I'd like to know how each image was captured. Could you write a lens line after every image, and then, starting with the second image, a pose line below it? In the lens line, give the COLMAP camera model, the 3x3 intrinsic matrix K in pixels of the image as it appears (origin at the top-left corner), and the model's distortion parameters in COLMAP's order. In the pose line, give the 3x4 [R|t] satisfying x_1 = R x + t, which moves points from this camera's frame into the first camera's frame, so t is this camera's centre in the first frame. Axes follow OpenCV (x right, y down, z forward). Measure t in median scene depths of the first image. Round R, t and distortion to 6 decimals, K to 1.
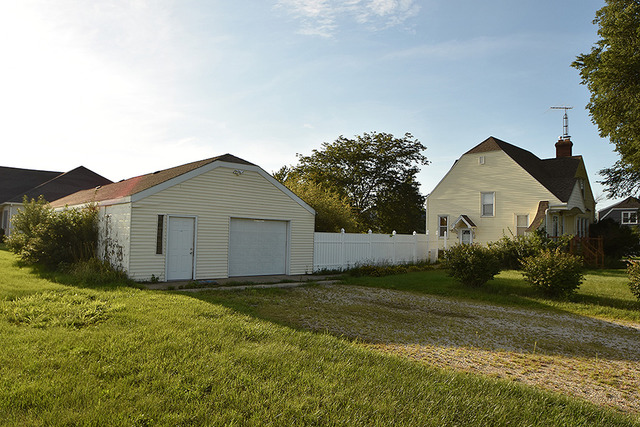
lens RADIAL K [[431.1, 0, 320.7], [0, 431.1, 212.3], [0, 0, 1]] dist [-0.005170, -0.001013]
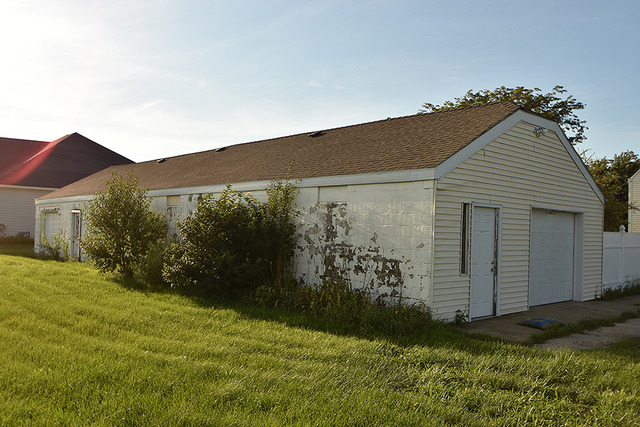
lens RADIAL K [[550.3, 0, 319.5], [0, 550.3, 216.3], [0, 0, 1]] dist [-0.015714, 0.001135]
pose [[0.999789, 0.000353, 0.020530, -0.487035], [-0.001025, 0.999464, 0.032714, -0.000603], [-0.020507, -0.032728, 0.999254, 0.242280]]
